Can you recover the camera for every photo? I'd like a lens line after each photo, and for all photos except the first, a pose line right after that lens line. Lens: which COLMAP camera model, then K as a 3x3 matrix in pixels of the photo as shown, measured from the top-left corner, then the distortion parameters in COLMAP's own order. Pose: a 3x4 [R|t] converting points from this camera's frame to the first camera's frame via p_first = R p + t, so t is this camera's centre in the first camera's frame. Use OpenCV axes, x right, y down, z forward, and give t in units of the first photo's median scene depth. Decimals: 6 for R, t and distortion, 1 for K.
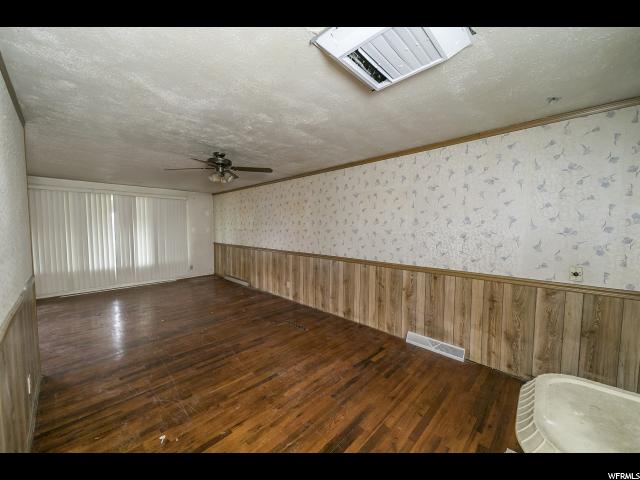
lens RADIAL K [[235.7, 0, 320.0], [0, 235.7, 240.0], [0, 0, 1]] dist [0.034082, -0.011091]
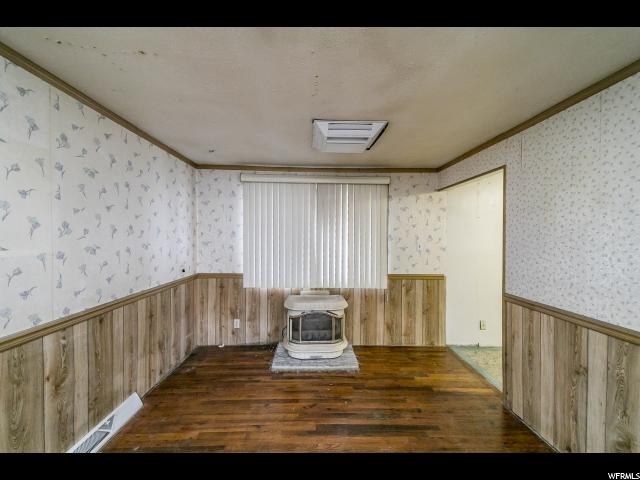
lens RADIAL K [[246.3, 0, 318.3], [0, 246.3, 239.6], [0, 0, 1]] dist [0.035904, -0.013234]
pose [[-0.701409, -0.026536, 0.712265, -0.343090], [0.023012, 0.997943, 0.059840, -0.071970], [-0.712388, 0.058363, -0.699355, 0.969355]]
